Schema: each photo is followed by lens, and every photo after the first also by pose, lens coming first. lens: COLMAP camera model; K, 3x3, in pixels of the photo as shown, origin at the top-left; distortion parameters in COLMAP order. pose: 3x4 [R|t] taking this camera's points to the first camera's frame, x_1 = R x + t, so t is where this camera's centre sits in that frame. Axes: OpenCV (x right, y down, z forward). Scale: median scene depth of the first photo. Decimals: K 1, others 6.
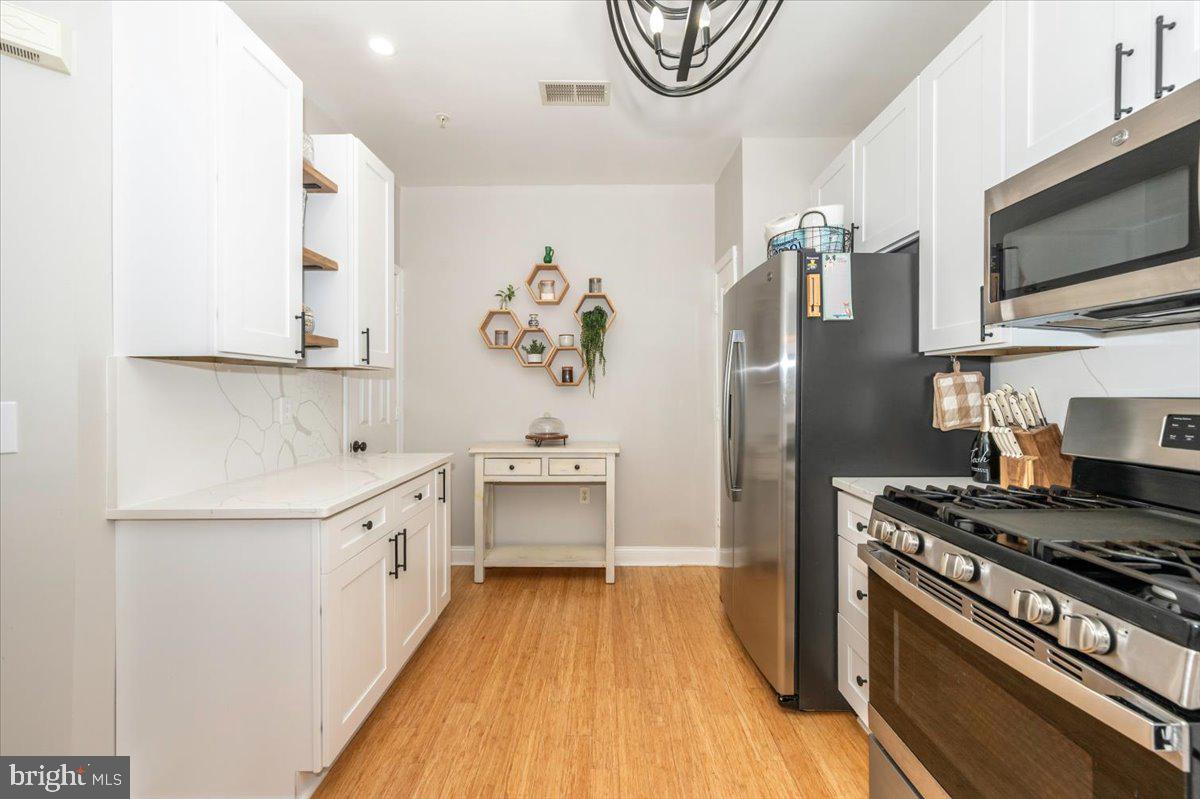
lens RADIAL K [[470.6, 0, 604.3], [0, 470.6, 392.7], [0, 0, 1]] dist [-0.003195, -0.000704]
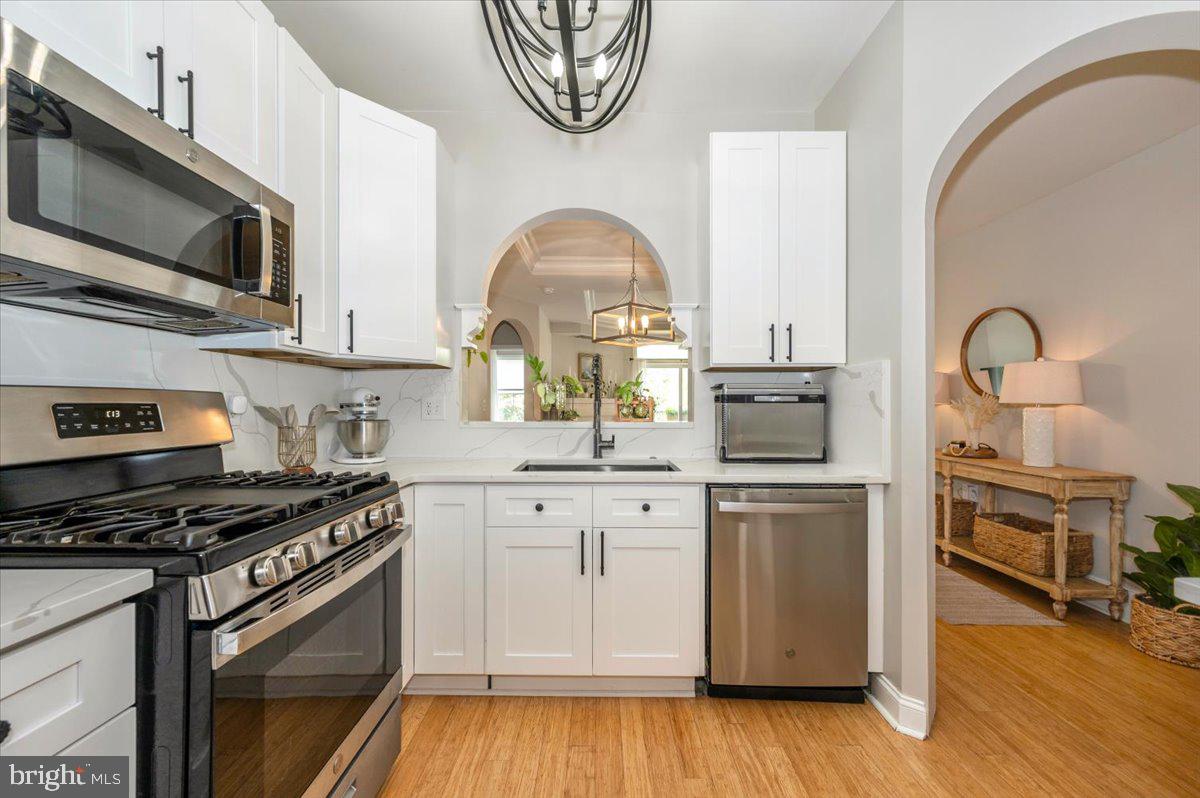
lens RADIAL K [[470.6, 0, 599.8], [0, 470.6, 400.7], [0, 0, 1]] dist [-0.003195, -0.000704]
pose [[-0.999972, 0.002322, -0.007159, 0.050089], [0.002277, 0.999977, 0.006378, 0.012858], [0.007174, 0.006362, -0.999954, 0.658053]]
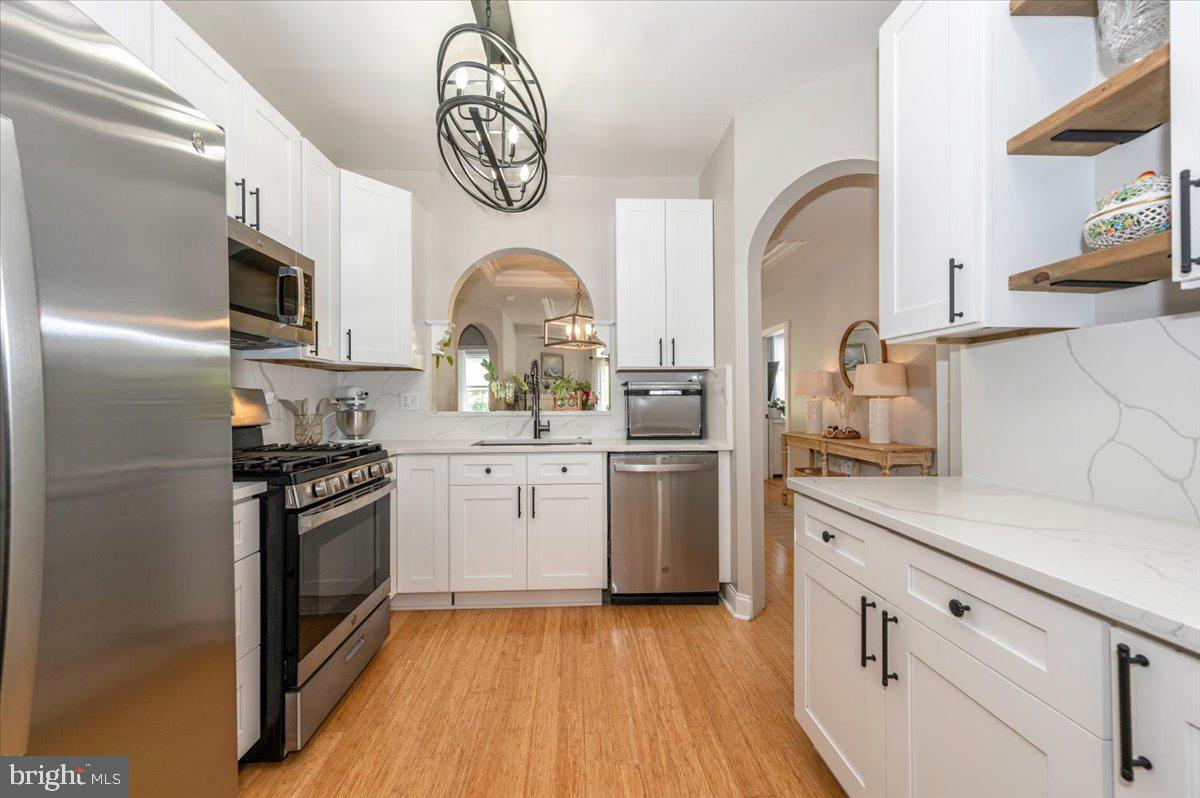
lens RADIAL K [[470.6, 0, 599.5], [0, 470.6, 394.3], [0, 0, 1]] dist [-0.003195, -0.000704]
pose [[-0.997962, 0.007574, -0.063364, -0.018107], [0.007567, 0.999971, 0.000359, 0.016869], [0.063365, -0.000121, -0.997990, 0.893527]]
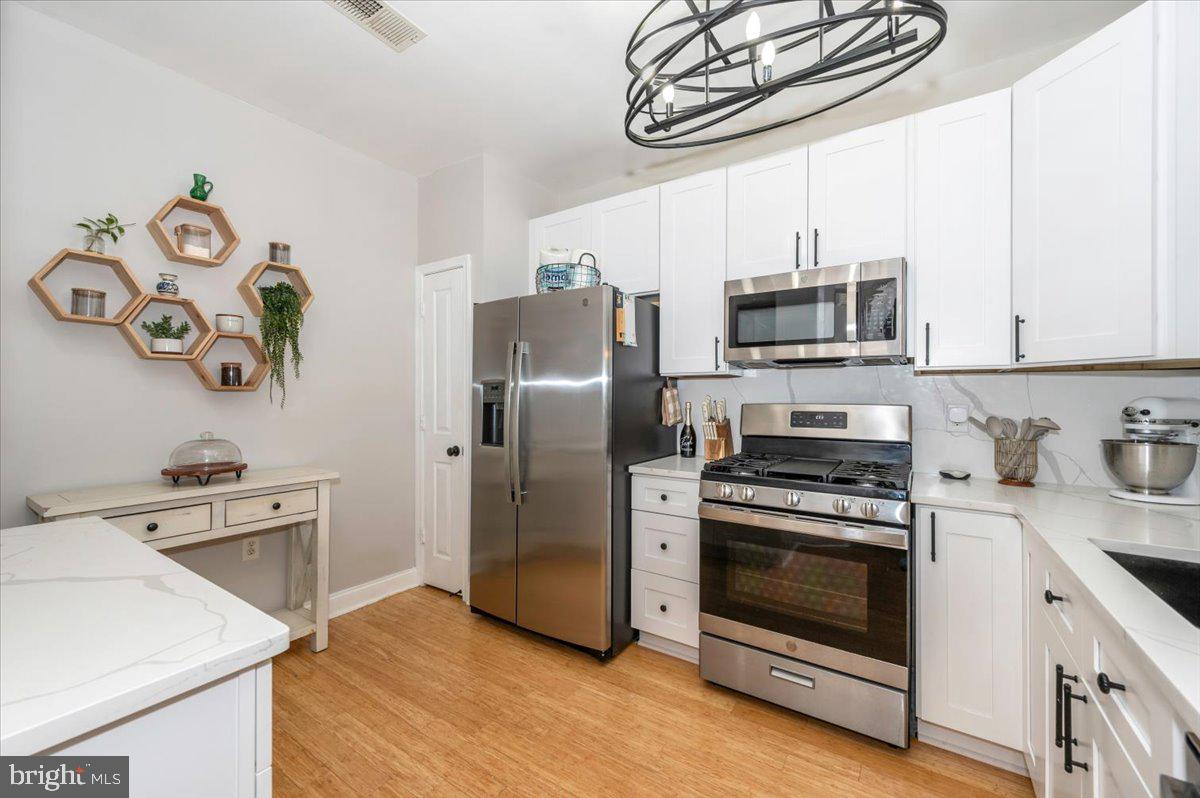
lens RADIAL K [[470.6, 0, 600.4], [0, 470.6, 397.1], [0, 0, 1]] dist [-0.003195, -0.000704]
pose [[0.548702, 0.005311, 0.836001, -0.357689], [-0.000665, 0.999982, -0.005916, -0.001887], [-0.836018, 0.002690, 0.548695, 0.190597]]
